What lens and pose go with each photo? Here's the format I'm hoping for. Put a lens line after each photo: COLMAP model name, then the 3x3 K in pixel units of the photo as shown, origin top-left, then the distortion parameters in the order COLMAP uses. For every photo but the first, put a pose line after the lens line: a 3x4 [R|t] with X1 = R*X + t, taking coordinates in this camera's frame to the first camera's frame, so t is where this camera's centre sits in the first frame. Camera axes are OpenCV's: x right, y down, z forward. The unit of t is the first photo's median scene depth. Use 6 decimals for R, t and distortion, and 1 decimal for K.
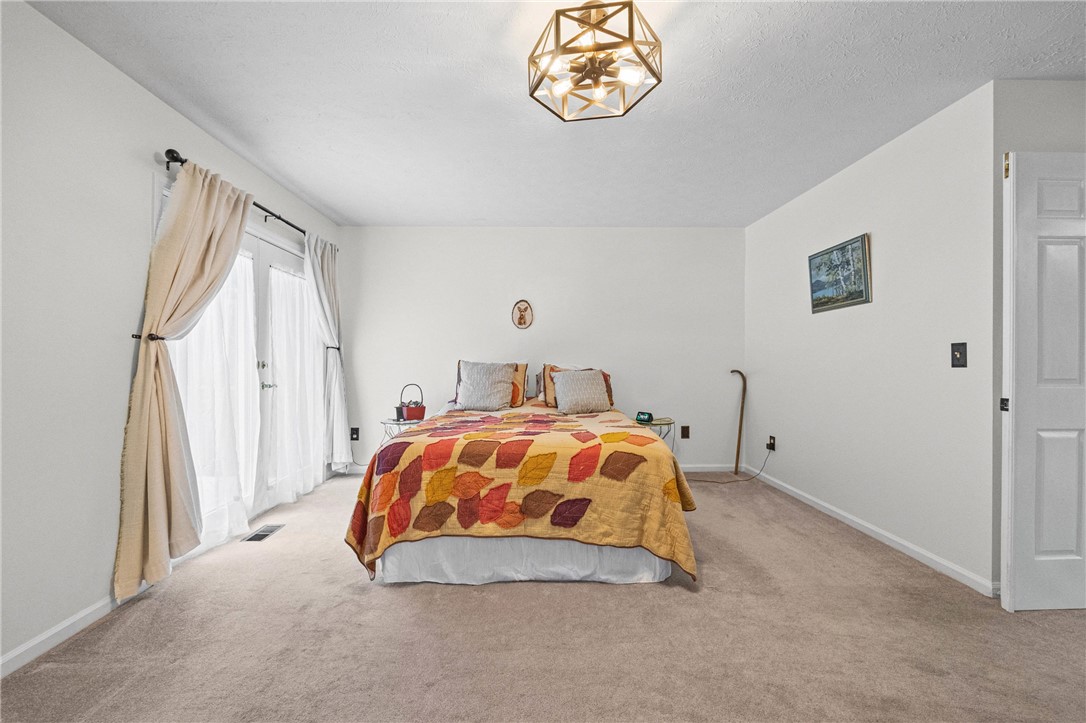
lens RADIAL K [[432.8, 0, 543.8], [0, 432.8, 358.9], [0, 0, 1]] dist [-0.003976, -0.000159]
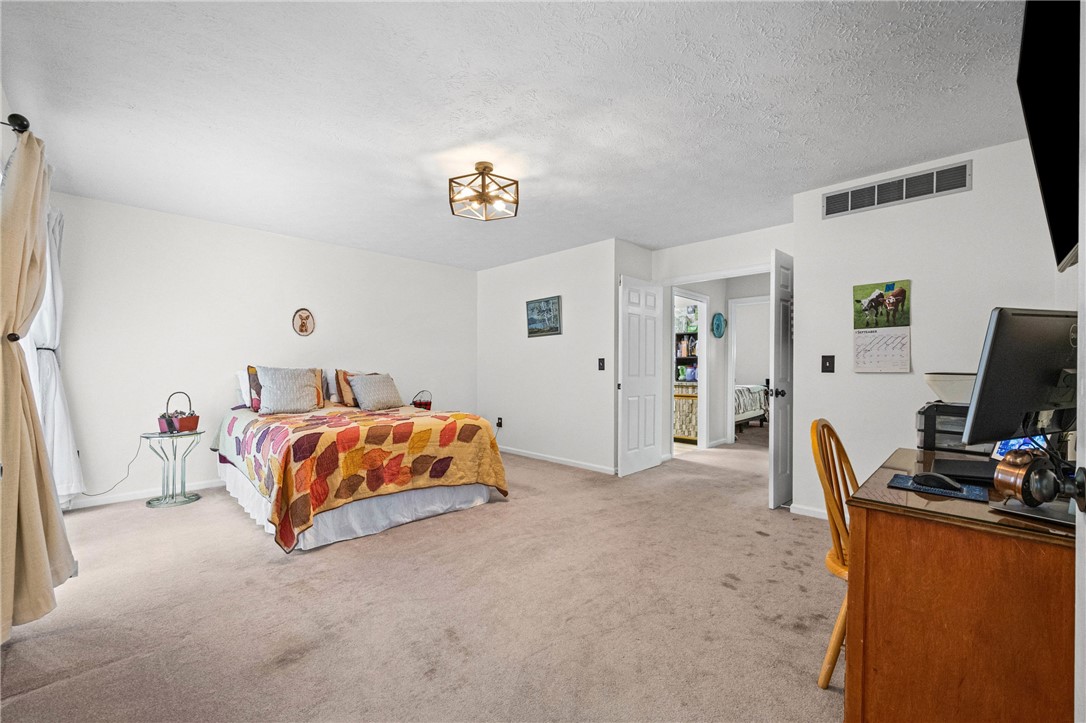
lens RADIAL K [[458.6, 0, 544.0], [0, 458.6, 363.4], [0, 0, 1]] dist [0.000323, 0.000271]
pose [[0.710013, 0.007295, 0.704151, -0.800228], [-0.004560, 0.999973, -0.005761, 0.001577], [-0.704174, 0.000879, 0.710027, -0.378539]]
